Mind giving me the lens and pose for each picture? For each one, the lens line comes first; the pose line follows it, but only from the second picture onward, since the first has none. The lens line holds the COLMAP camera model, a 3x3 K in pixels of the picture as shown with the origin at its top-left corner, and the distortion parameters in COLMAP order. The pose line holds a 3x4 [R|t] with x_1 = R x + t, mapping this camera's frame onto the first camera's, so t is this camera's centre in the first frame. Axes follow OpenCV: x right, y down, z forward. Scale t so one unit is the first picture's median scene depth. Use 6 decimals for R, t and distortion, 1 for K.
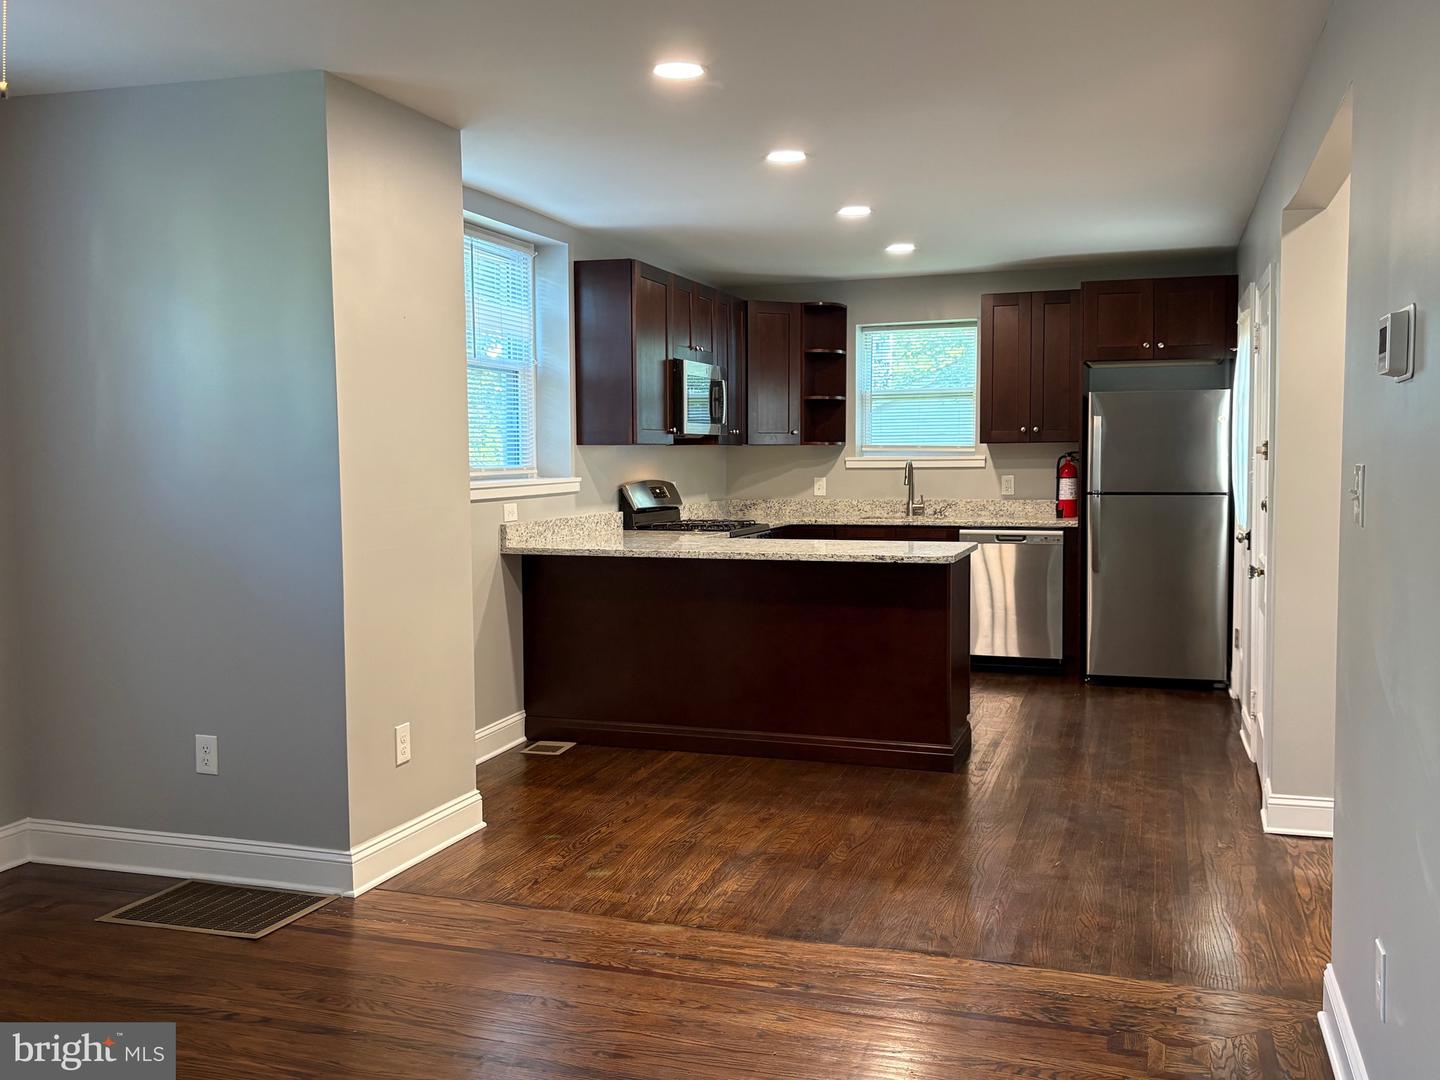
lens RADIAL K [[1328.4, 0, 723.4], [0, 1328.4, 547.5], [0, 0, 1]] dist [0.068805, 0.000000]
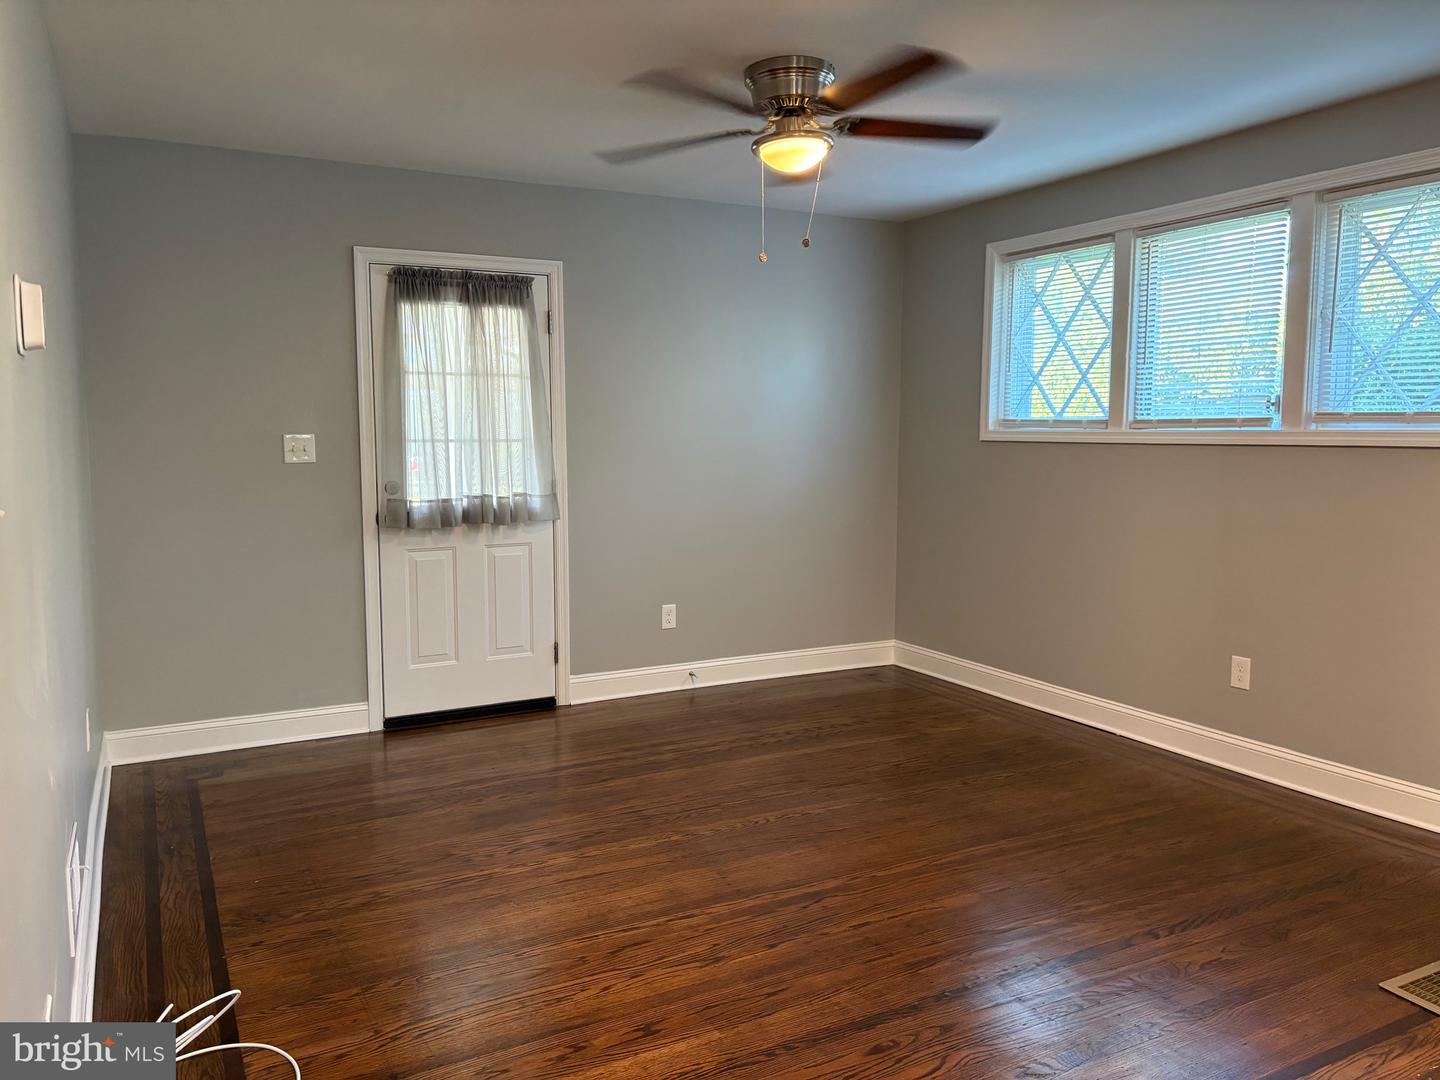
lens RADIAL K [[1081.2, 0, 717.5], [0, 1081.2, 539.0], [0, 0, 1]] dist [0.040528, -0.027252]
pose [[-0.691234, 0.079945, -0.718196, 0.212454], [-0.047550, 0.986676, 0.155595, -0.040913], [0.721065, 0.141703, -0.678222, 0.551886]]
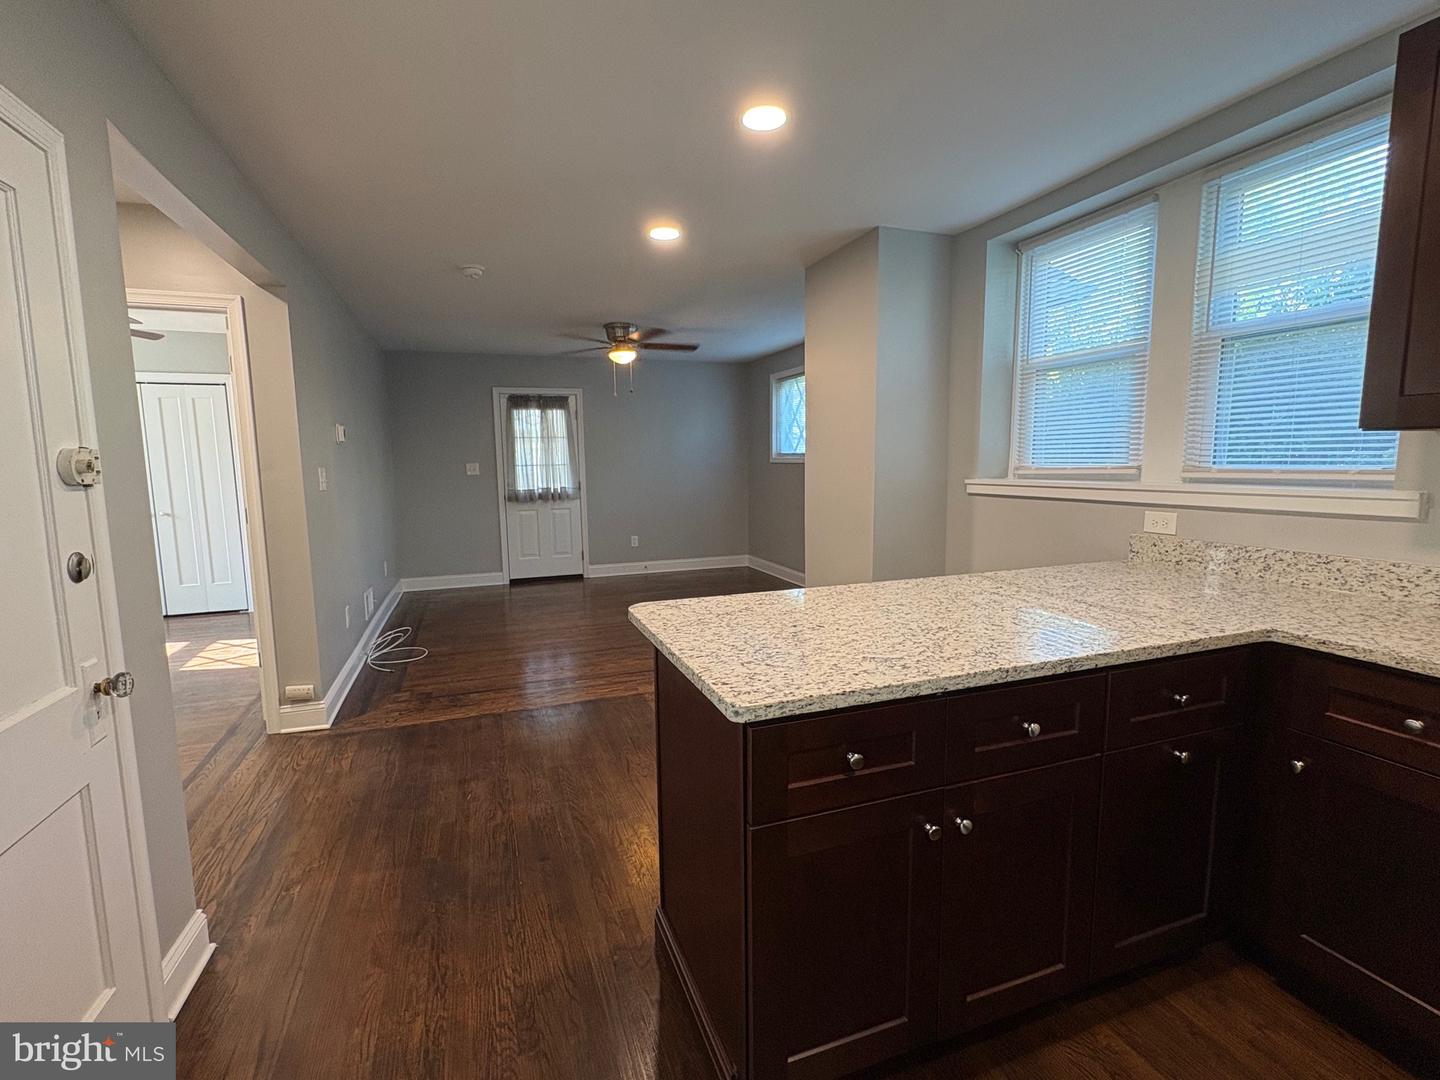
lens RADIAL K [[669.1, 0, 718.1], [0, 669.1, 543.1], [0, 0, 1]] dist [-0.001113, 0.000713]
pose [[-0.786797, 0.094101, -0.609996, 0.244531], [-0.026206, 0.982325, 0.185340, -0.066170], [0.616655, 0.161811, -0.770424, 0.913657]]
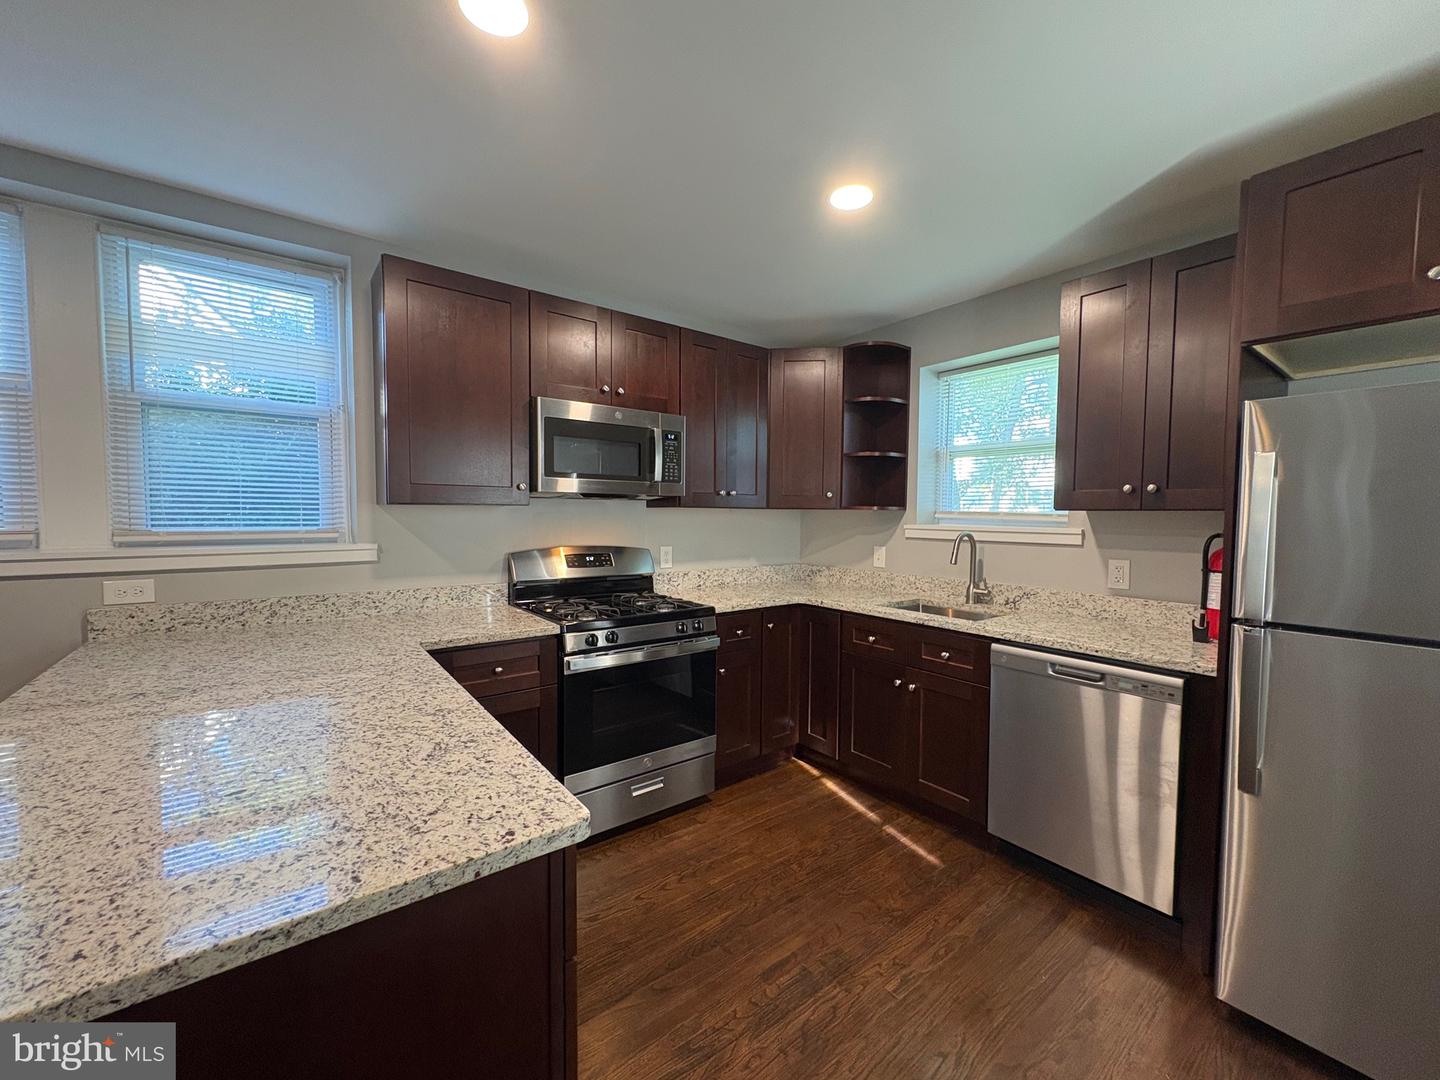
lens RADIAL K [[575.2, 0, 720.3], [0, 575.2, 542.7], [0, 0, 1]] dist [-0.000948, 0.000620]
pose [[0.825979, 0.043982, -0.561982, 0.234542], [-0.055198, 0.998471, -0.002986, -0.056638], [0.560992, 0.033487, 0.827144, 0.727931]]
